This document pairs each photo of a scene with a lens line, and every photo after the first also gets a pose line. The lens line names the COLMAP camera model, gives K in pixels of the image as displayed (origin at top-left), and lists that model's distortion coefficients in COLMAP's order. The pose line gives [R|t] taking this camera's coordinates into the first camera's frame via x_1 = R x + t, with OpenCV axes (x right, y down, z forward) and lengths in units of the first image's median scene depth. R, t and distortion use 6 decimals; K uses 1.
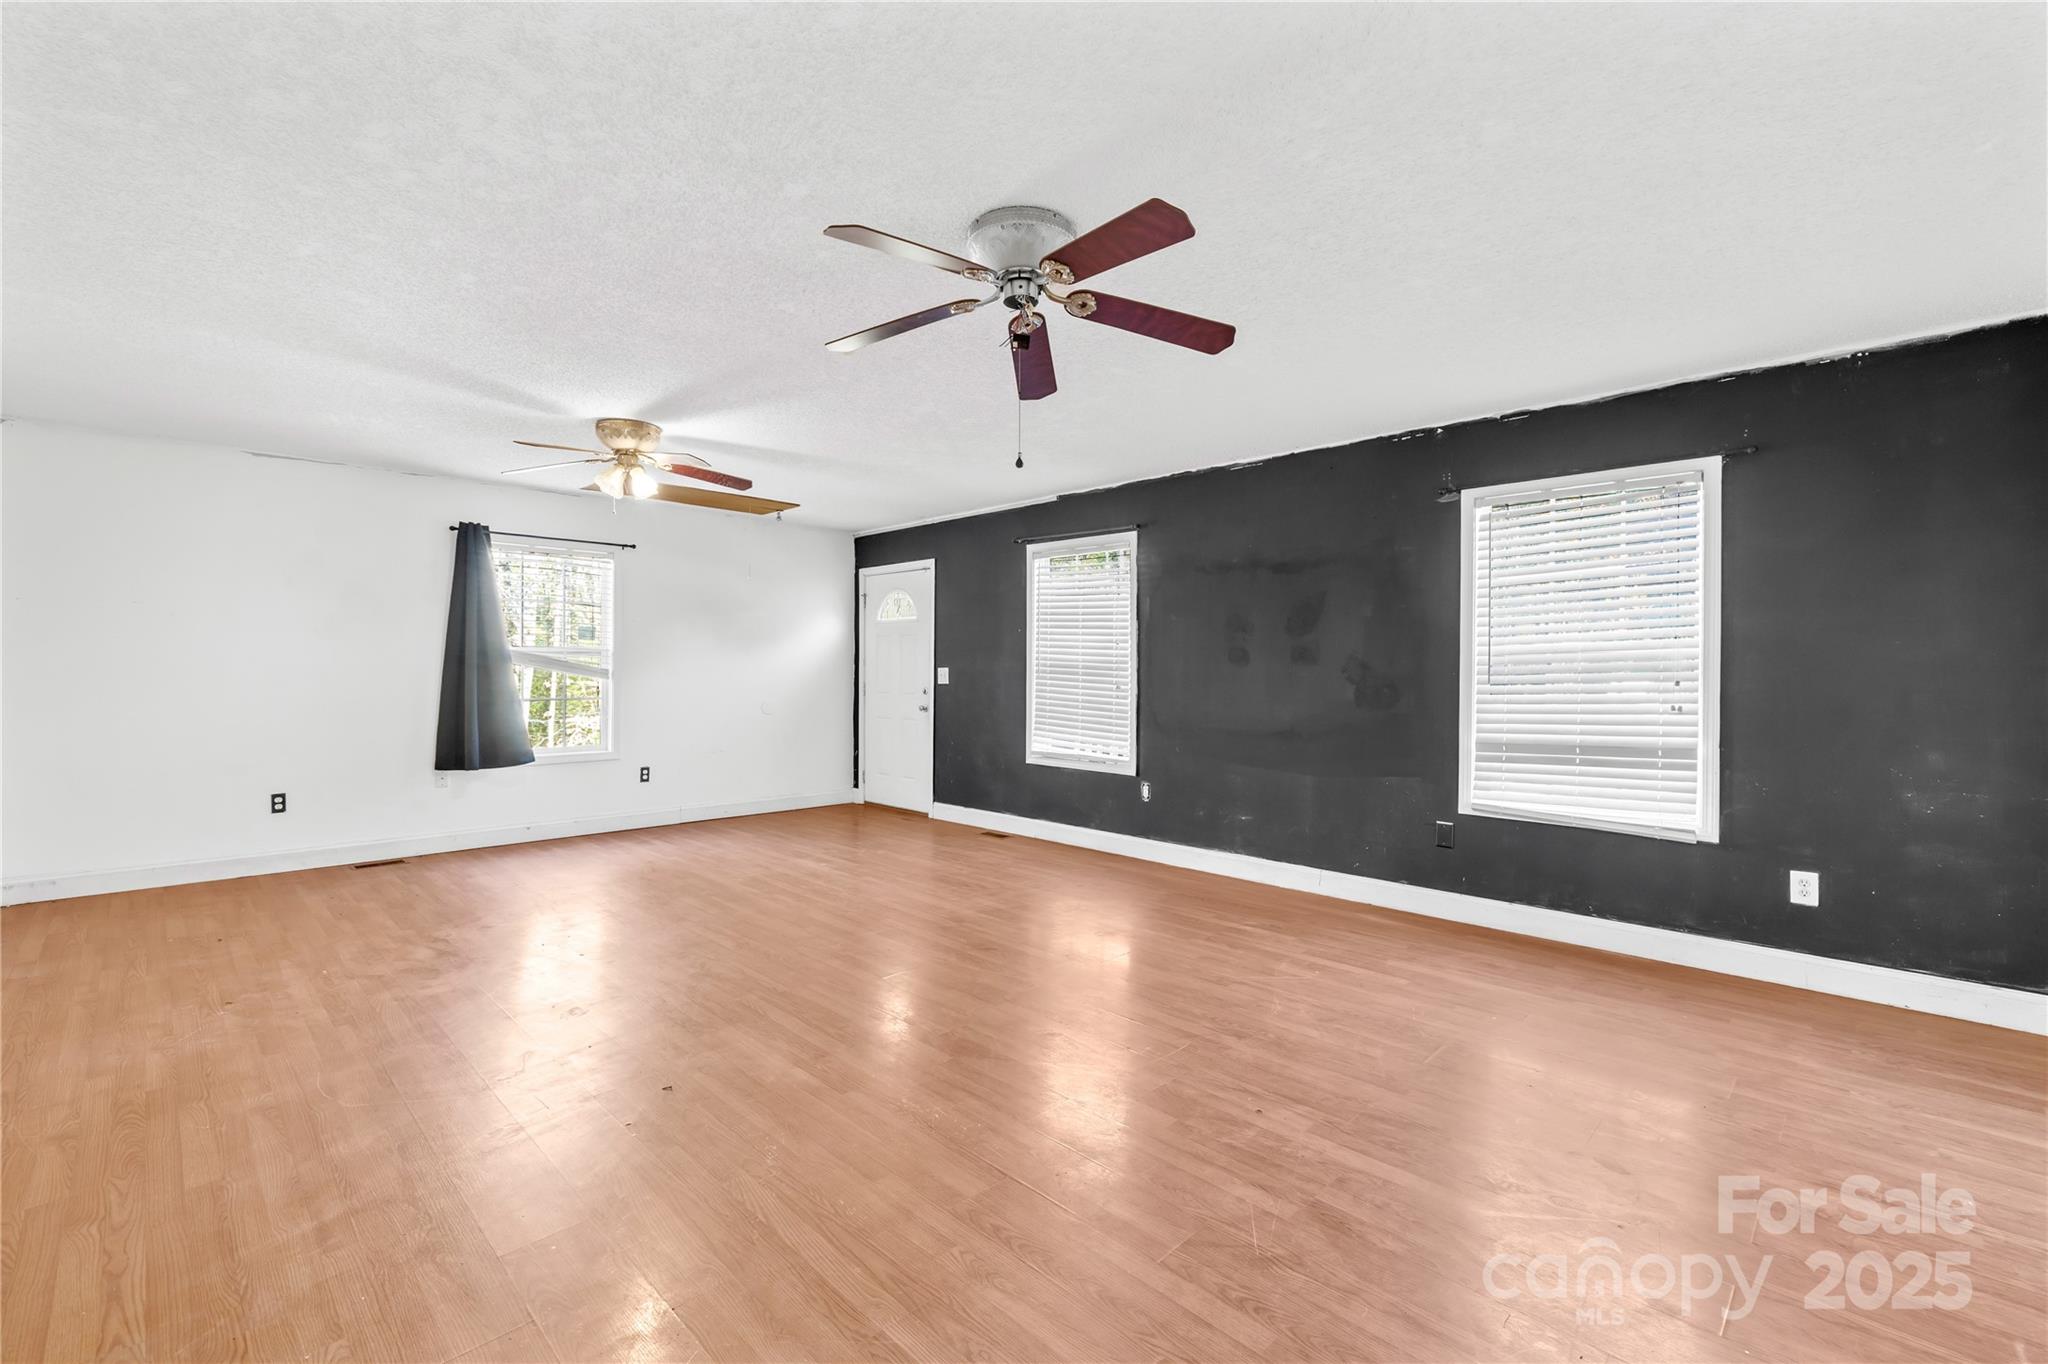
lens RADIAL K [[874.4, 0, 1027.5], [0, 874.4, 681.7], [0, 0, 1]] dist [0.001803, -0.001143]
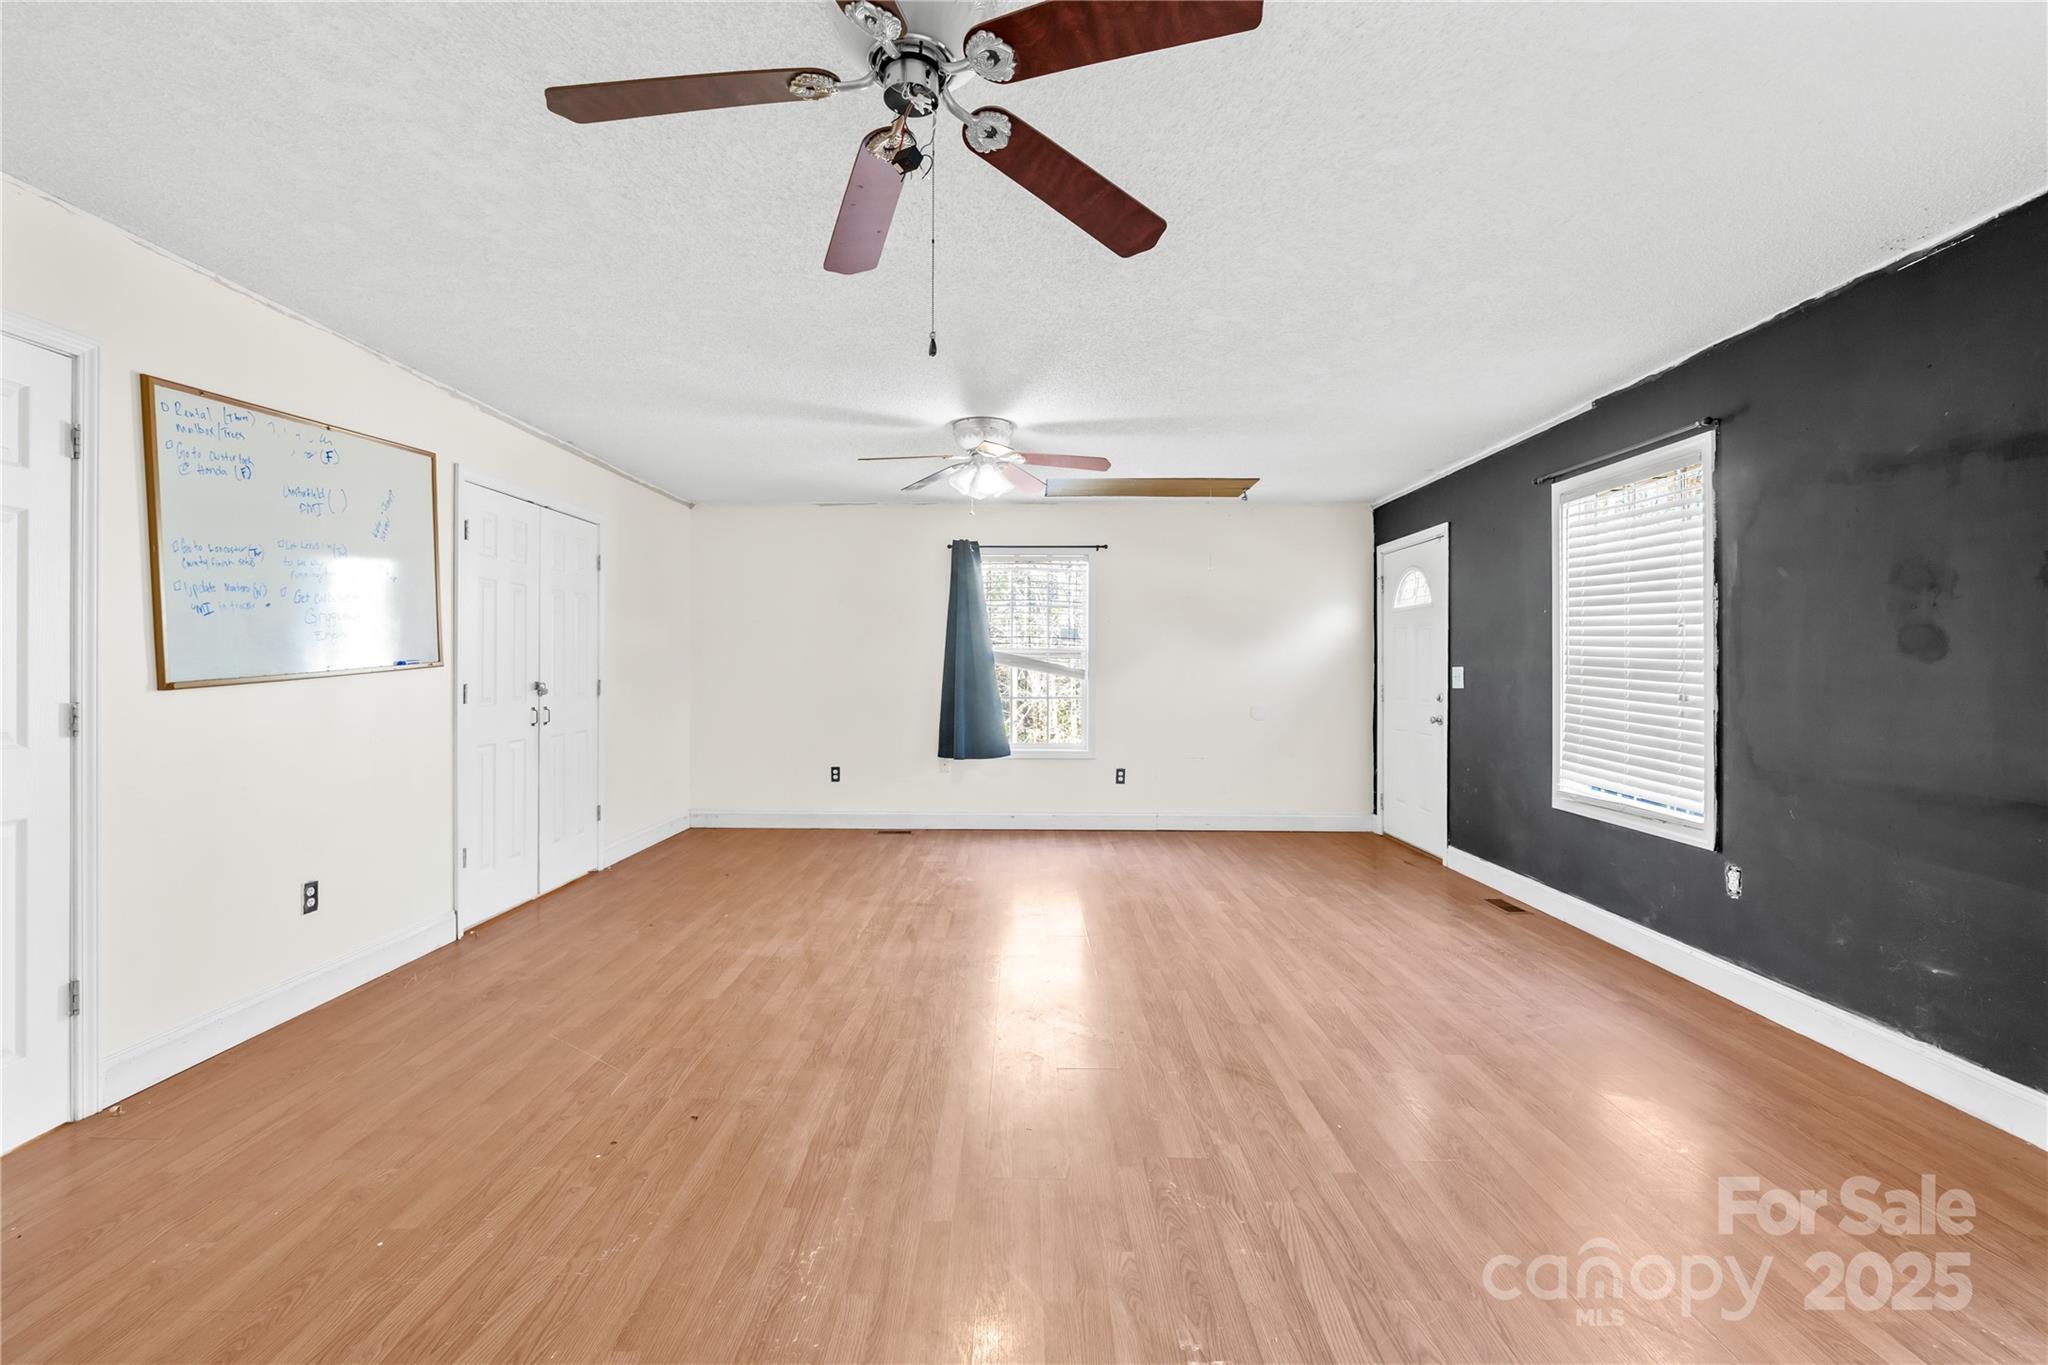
lens RADIAL K [[874.4, 0, 1023.5], [0, 874.4, 674.4], [0, 0, 1]] dist [0.001803, -0.001143]
pose [[0.695697, 0.002308, -0.718331, 0.208417], [-0.008628, 0.999950, -0.005144, -0.002767], [0.718283, 0.009776, 0.695682, 0.247762]]
